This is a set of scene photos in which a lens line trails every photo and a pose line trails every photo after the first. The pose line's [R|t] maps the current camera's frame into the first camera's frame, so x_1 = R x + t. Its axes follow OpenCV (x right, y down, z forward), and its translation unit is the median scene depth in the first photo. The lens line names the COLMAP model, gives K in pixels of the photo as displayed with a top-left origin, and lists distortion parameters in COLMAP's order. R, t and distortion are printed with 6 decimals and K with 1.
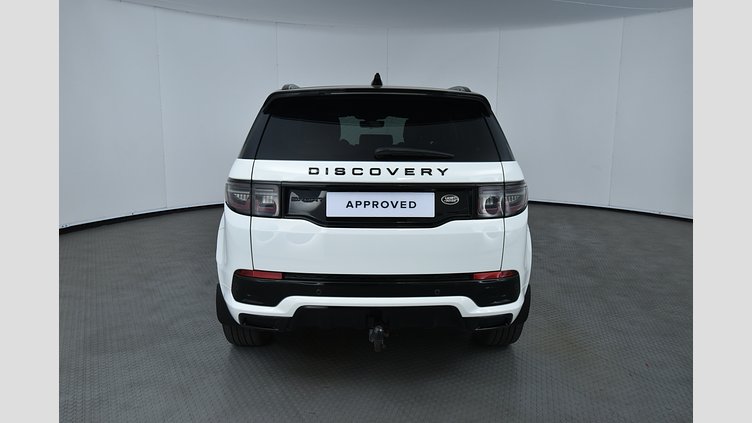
lens RADIAL K [[552.4, 0, 376.0], [0, 552.4, 213.6], [0, 0, 1]] dist [-0.002089, 0.000673]
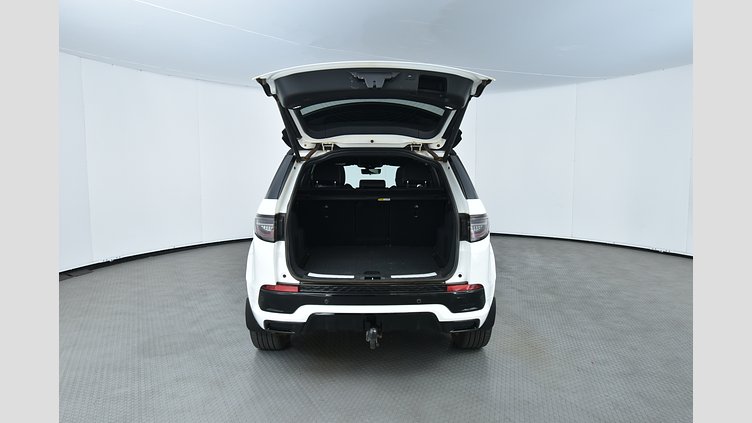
lens RADIAL K [[511.5, 0, 377.3], [0, 511.5, 209.1], [0, 0, 1]] dist [-0.008824, -0.001874]
pose [[0.999869, -0.007600, -0.014275, 0.029701], [0.006337, 0.996232, -0.086499, 0.028511], [0.014878, 0.086398, 0.996150, -0.179299]]
